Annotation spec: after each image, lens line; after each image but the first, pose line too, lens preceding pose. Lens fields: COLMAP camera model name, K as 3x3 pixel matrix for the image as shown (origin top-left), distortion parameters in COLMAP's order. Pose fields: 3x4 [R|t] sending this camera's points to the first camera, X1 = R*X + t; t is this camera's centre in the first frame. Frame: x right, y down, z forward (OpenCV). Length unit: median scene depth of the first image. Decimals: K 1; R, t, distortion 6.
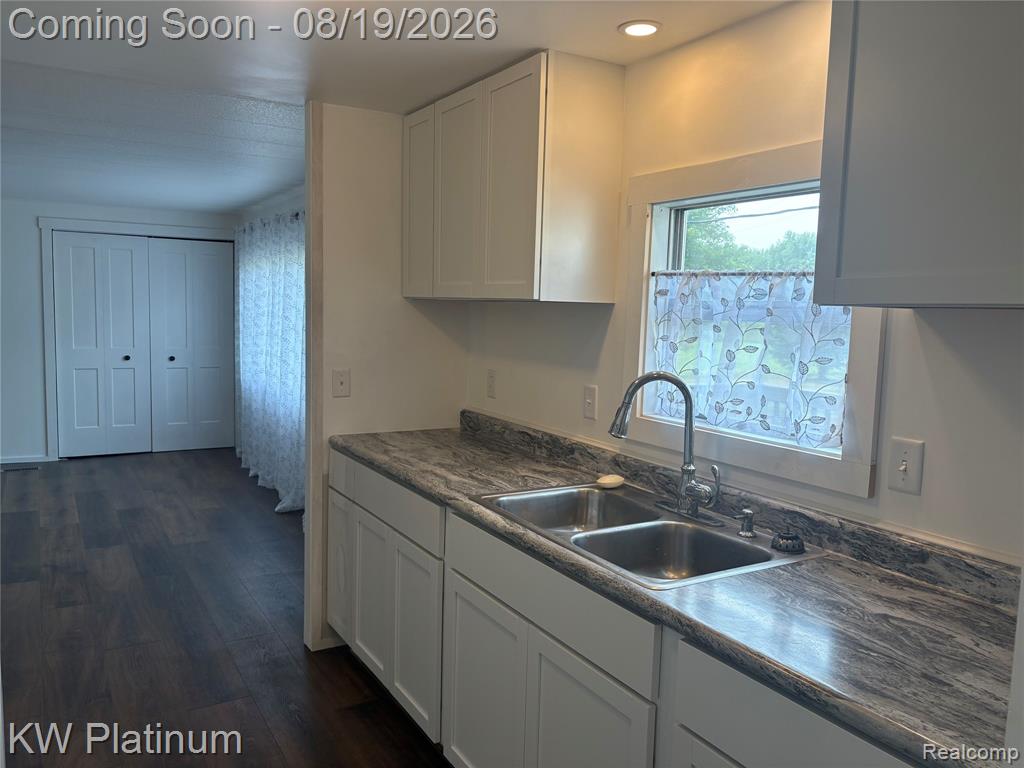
lens RADIAL K [[774.0, 0, 504.6], [0, 774.0, 382.2], [0, 0, 1]] dist [0.028062, -0.009050]
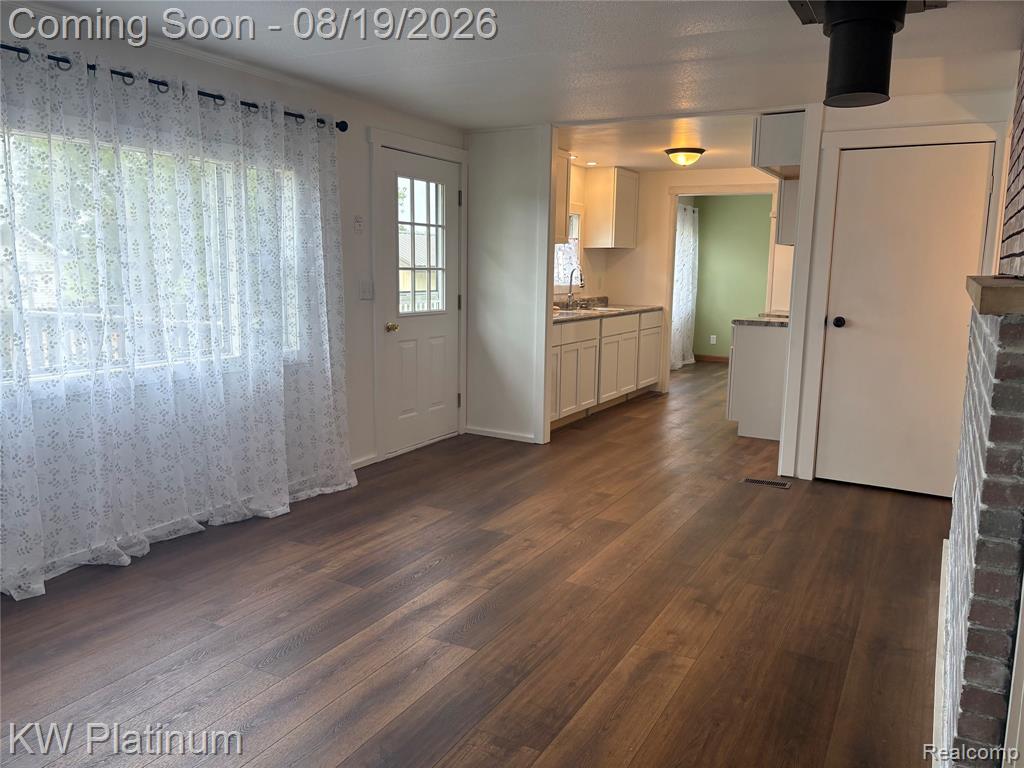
lens RADIAL K [[774.0, 0, 512.7], [0, 774.0, 389.8], [0, 0, 1]] dist [0.028062, -0.009050]
pose [[-0.503473, -0.171553, 0.846808, -1.084107], [0.056600, 0.971436, 0.230453, -0.117701], [-0.862155, 0.163956, -0.479382, 1.224084]]
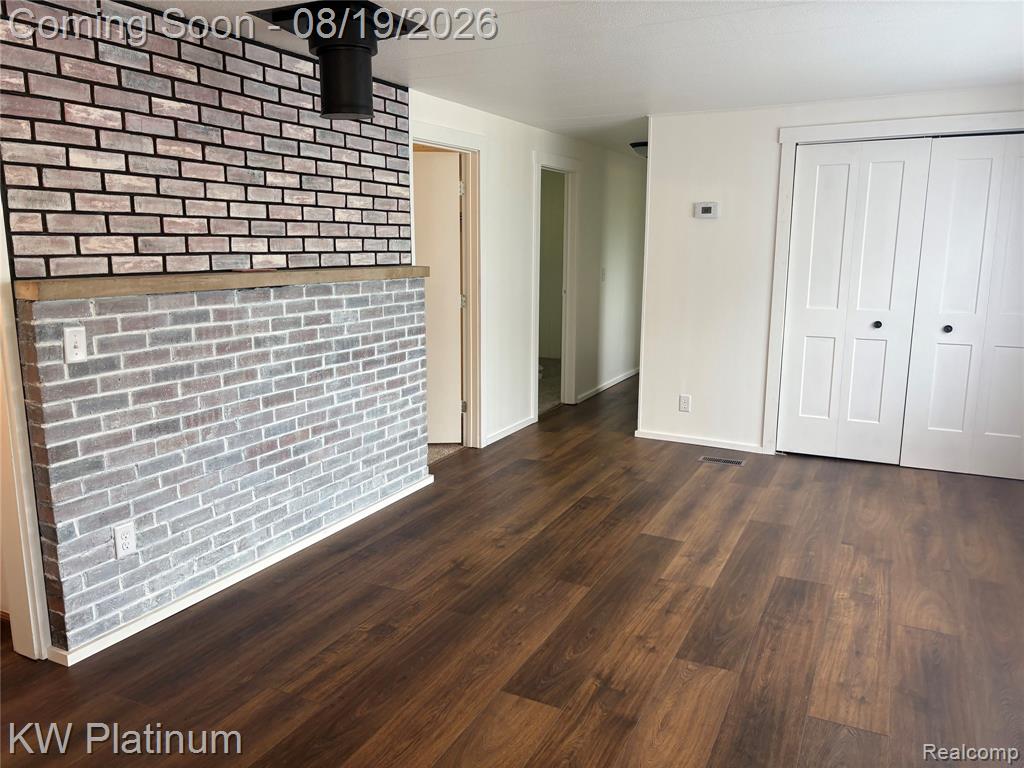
lens RADIAL K [[774.0, 0, 516.0], [0, 774.0, 386.4], [0, 0, 1]] dist [0.028062, -0.009050]
pose [[0.547262, 0.126589, -0.827333, -0.123661], [-0.067694, 0.991952, 0.106999, -0.041093], [0.834219, -0.002551, 0.551427, 0.509281]]
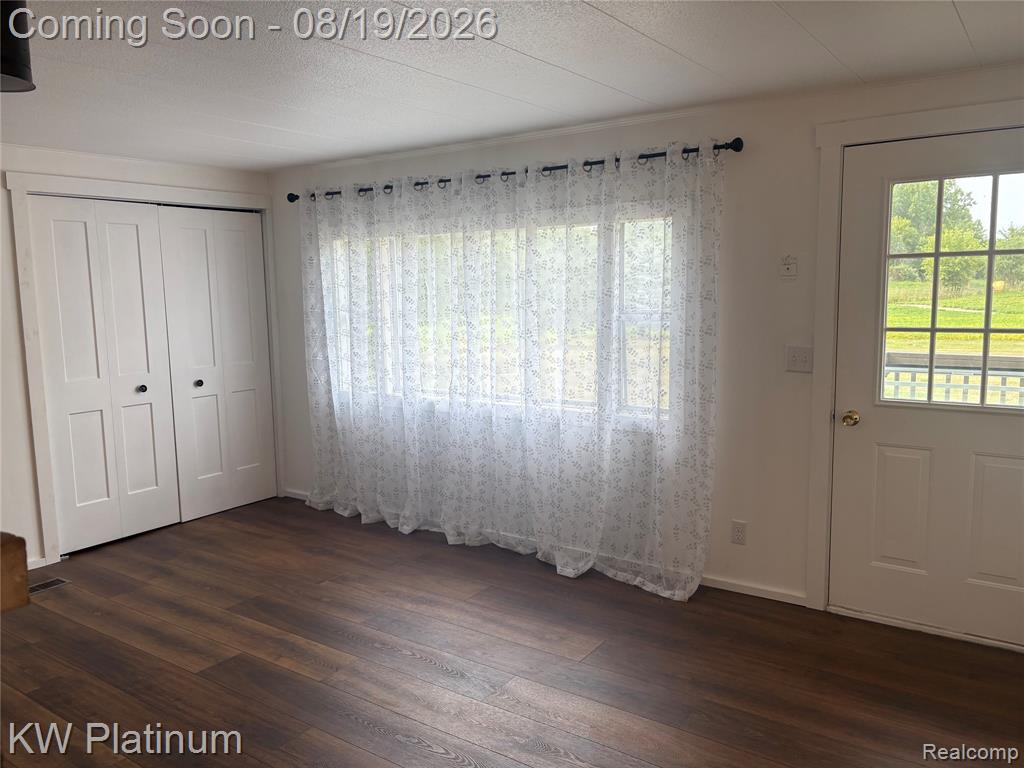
lens RADIAL K [[774.0, 0, 509.6], [0, 774.0, 381.8], [0, 0, 1]] dist [0.028062, -0.009050]
pose [[0.911339, -0.094954, 0.400555, -0.658404], [0.083915, 0.995454, 0.045057, -0.057595], [-0.403013, -0.007450, 0.915164, 0.379629]]
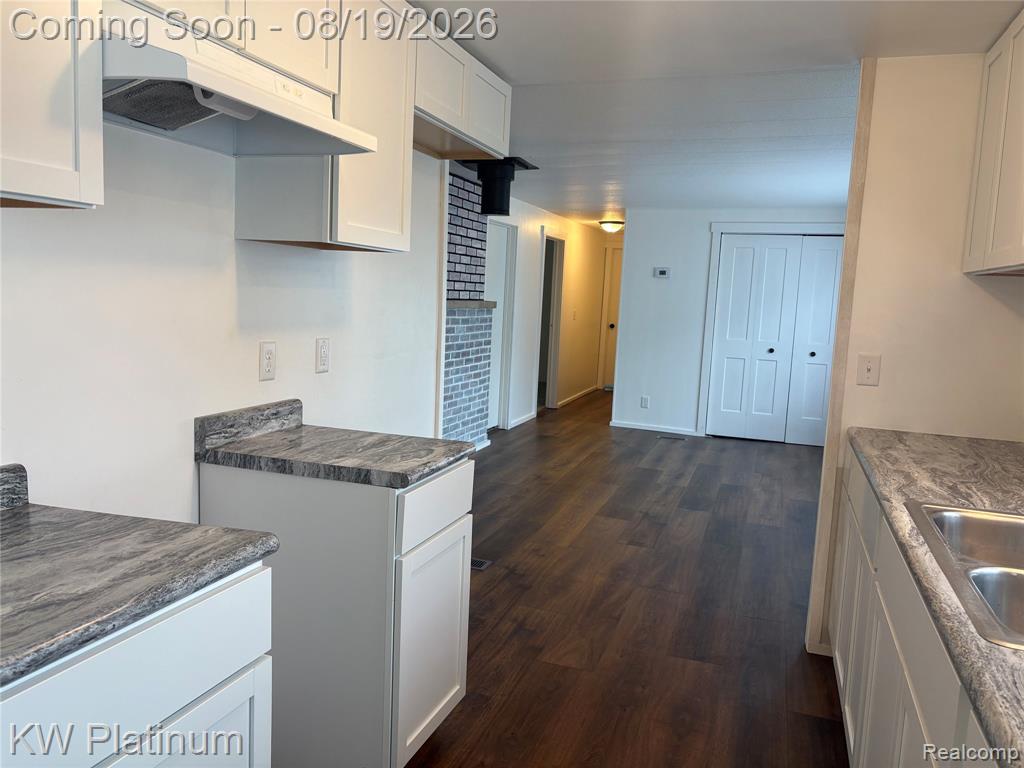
lens RADIAL K [[774.0, 0, 507.9], [0, 774.0, 385.5], [0, 0, 1]] dist [0.028062, -0.009050]
pose [[0.642870, 0.092833, -0.760329, 0.131721], [-0.099008, 0.994372, 0.037696, 0.016655], [0.759549, 0.051045, 0.648444, 0.063000]]
